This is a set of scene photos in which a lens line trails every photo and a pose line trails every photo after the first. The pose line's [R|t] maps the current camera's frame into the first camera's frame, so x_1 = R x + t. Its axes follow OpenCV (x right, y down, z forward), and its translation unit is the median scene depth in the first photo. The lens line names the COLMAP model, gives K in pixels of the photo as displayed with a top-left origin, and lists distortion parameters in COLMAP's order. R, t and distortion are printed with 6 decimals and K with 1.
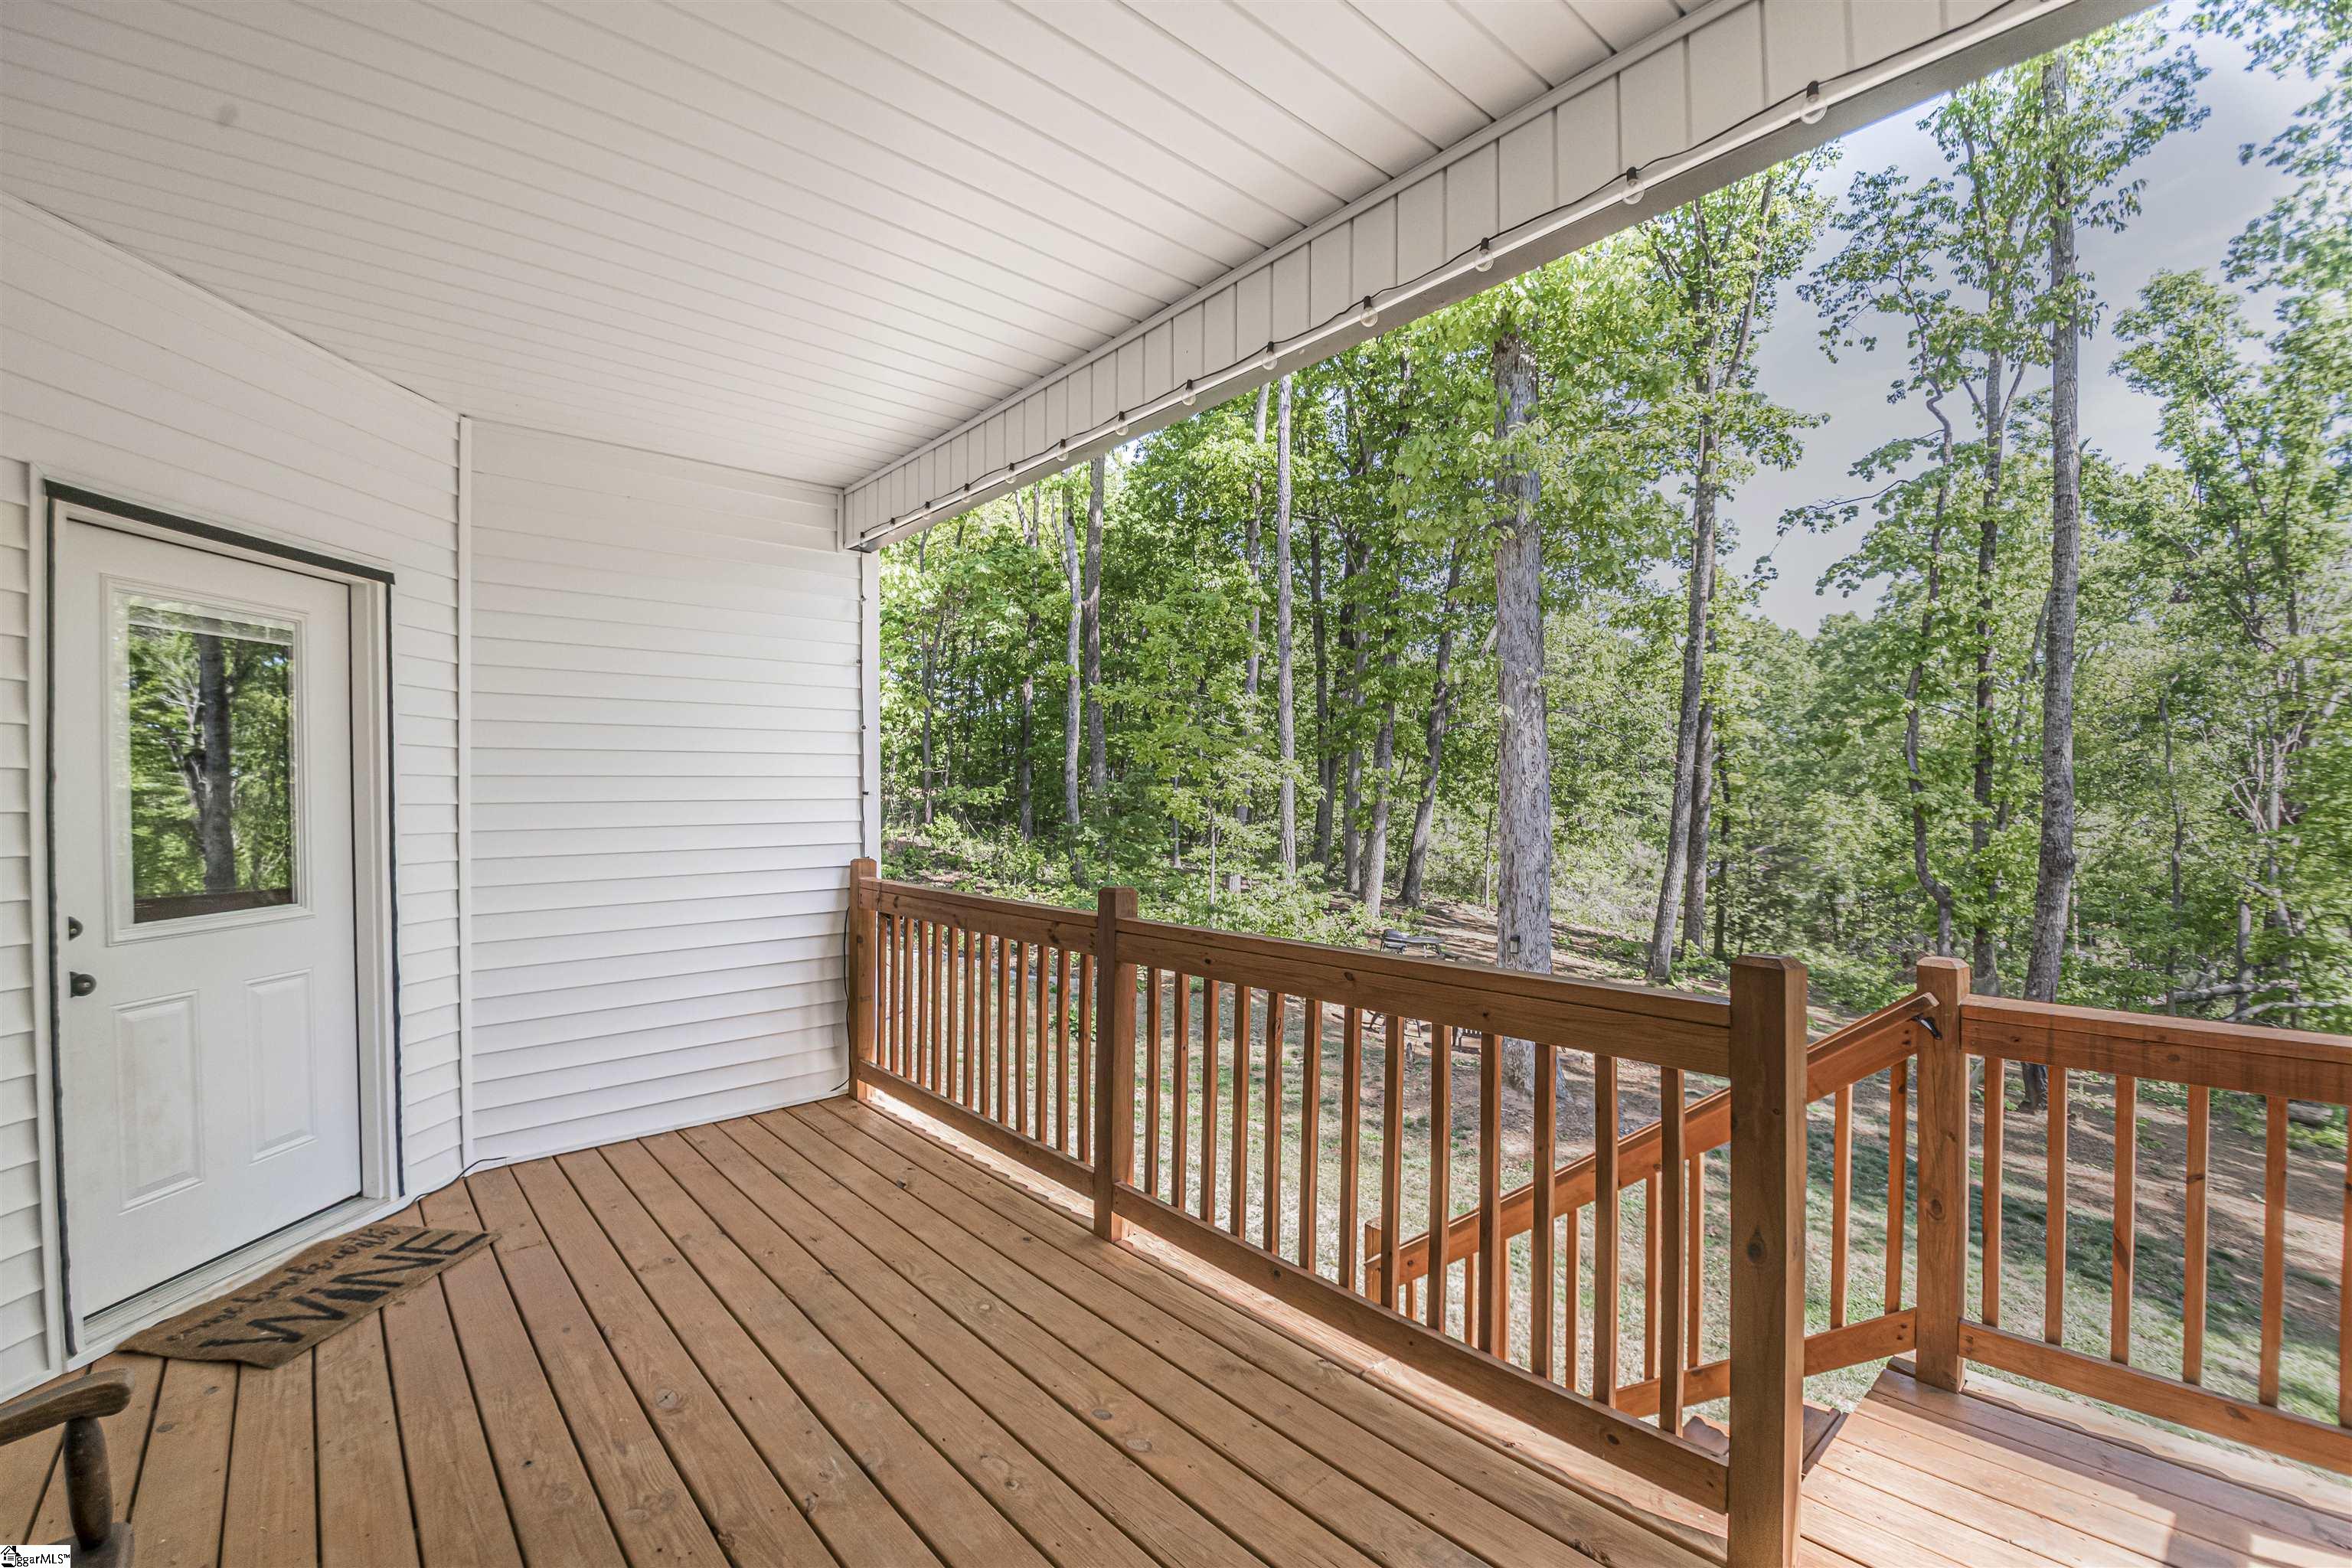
lens RADIAL K [[1001.4, 0, 1176.0], [0, 1001.4, 784.0], [0, 0, 1]] dist [-0.001392, -0.009734]
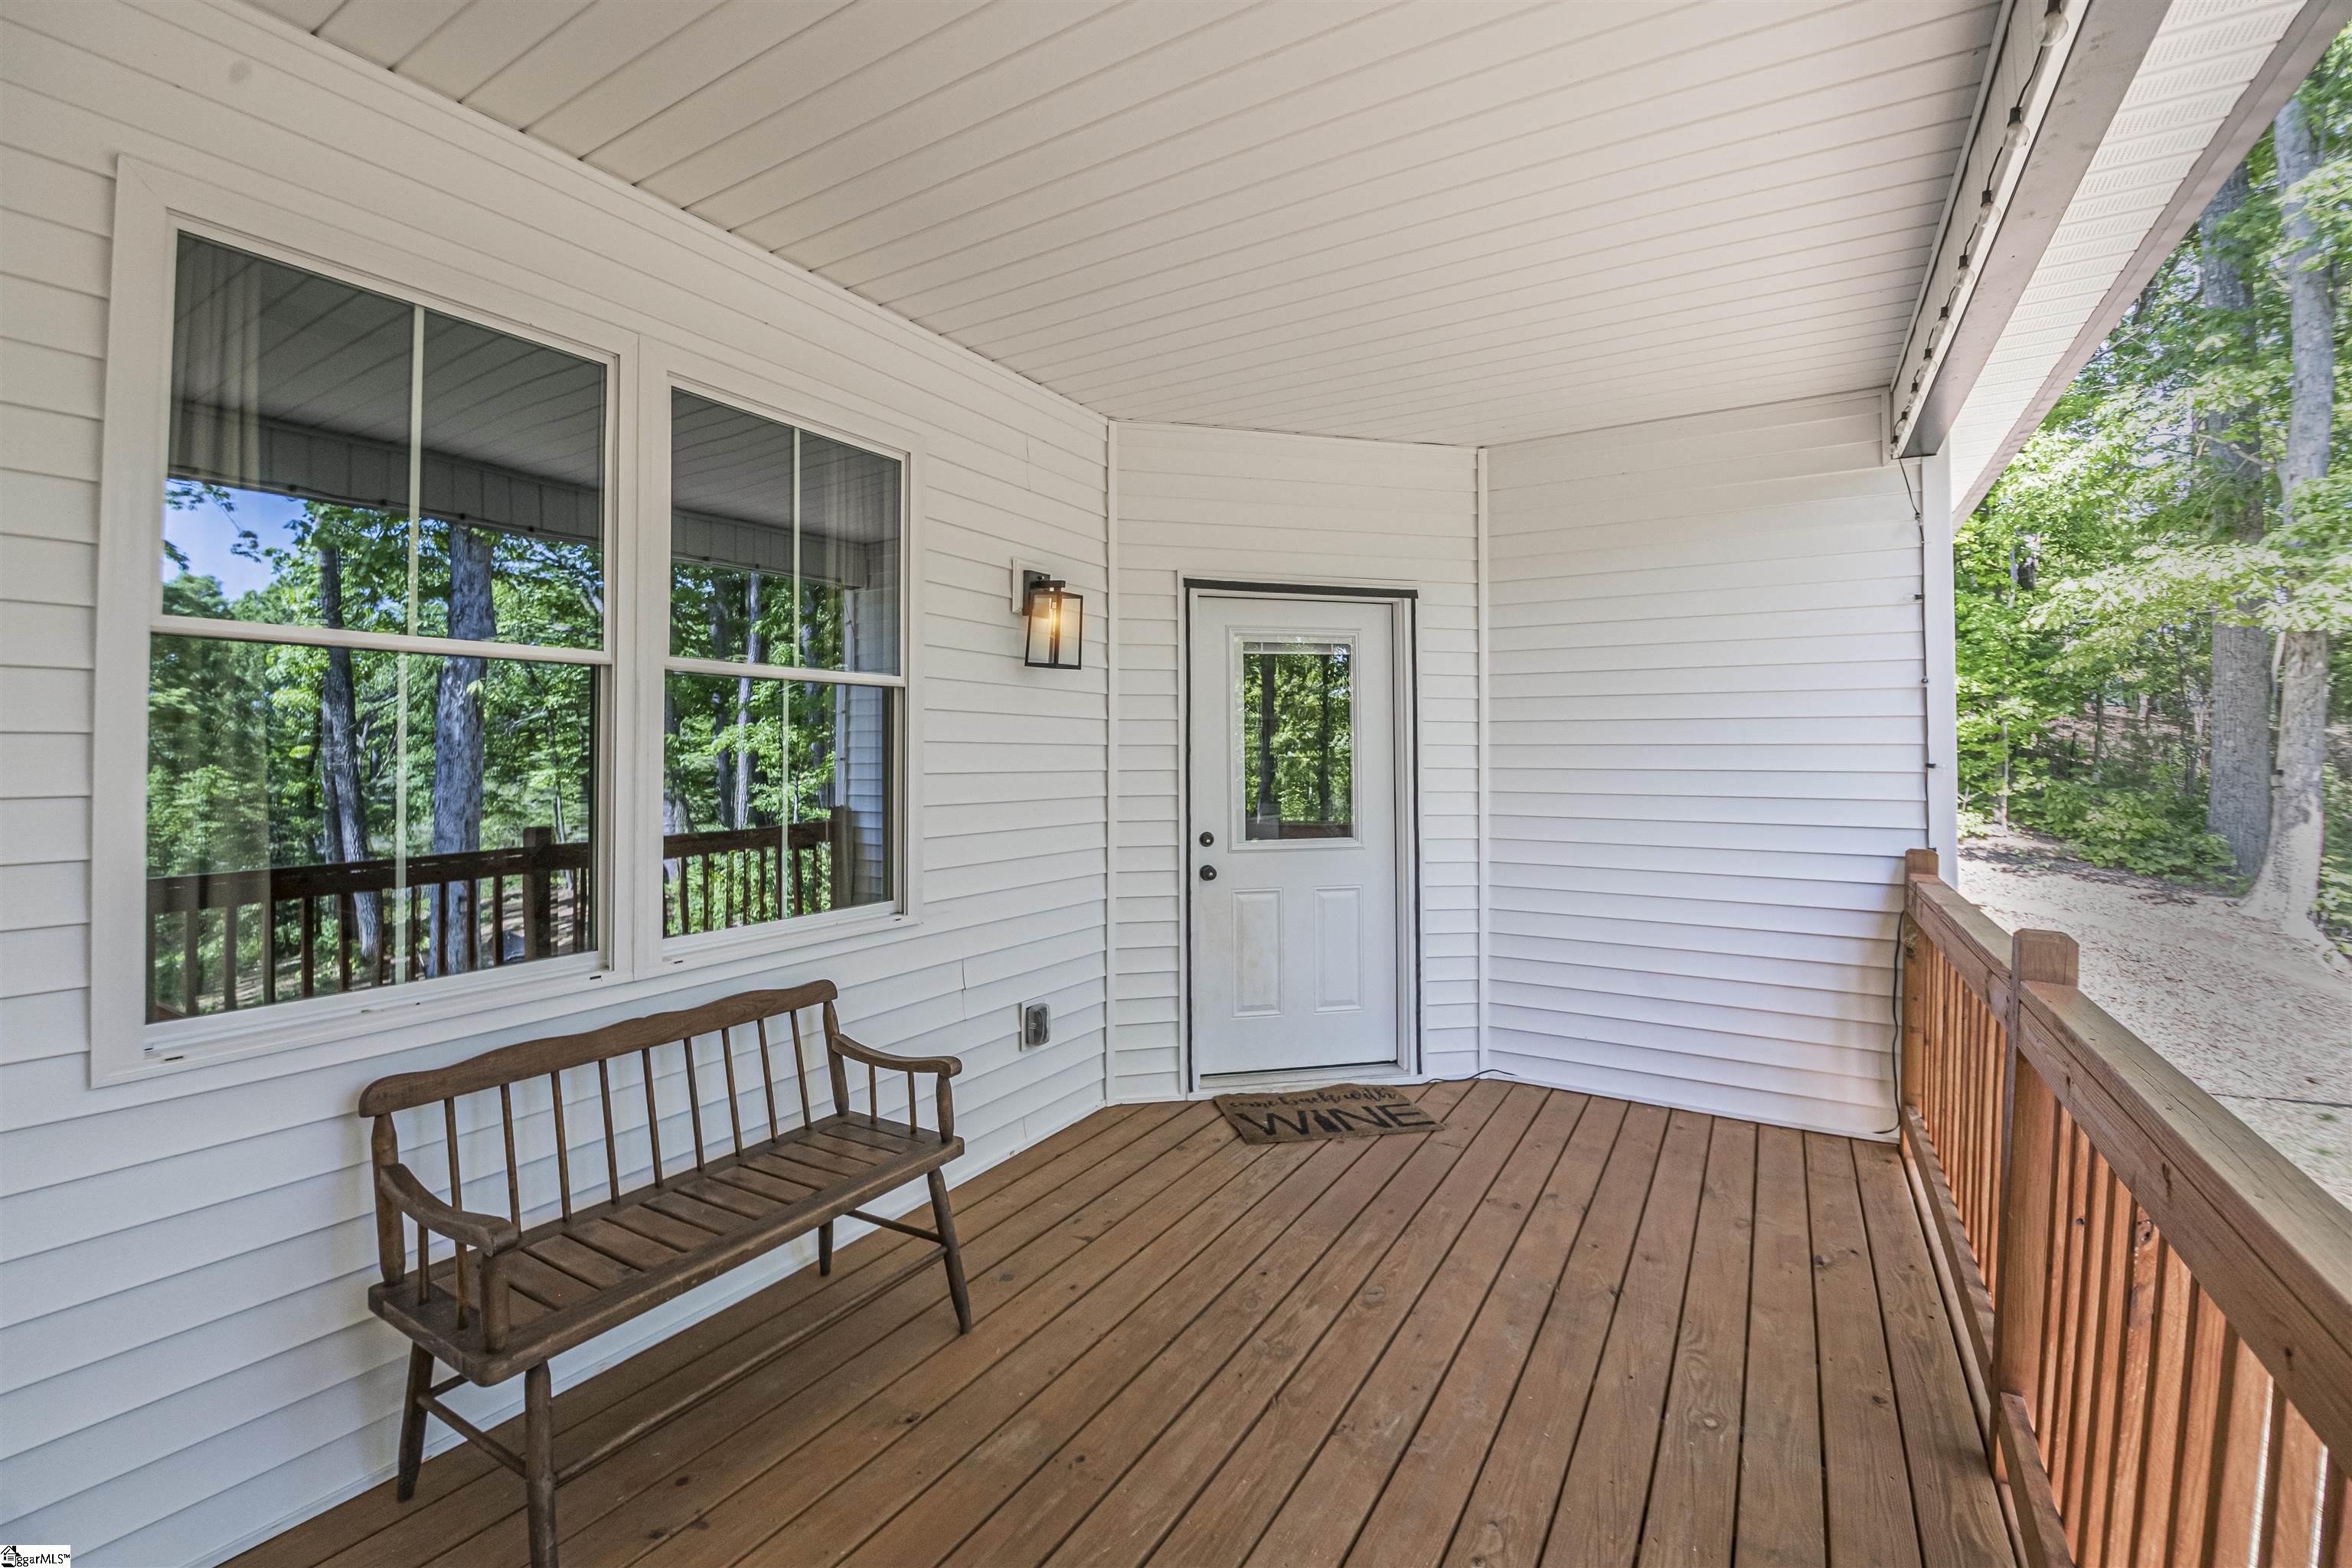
lens RADIAL K [[1019.5, 0, 1179.0], [0, 1019.5, 730.8], [0, 0, 1]] dist [-0.001041, -0.000092]
pose [[0.307410, -0.014346, -0.951469, 0.423156], [0.001198, 0.999891, -0.014689, -0.010472], [0.951576, 0.003376, 0.307394, 0.331442]]
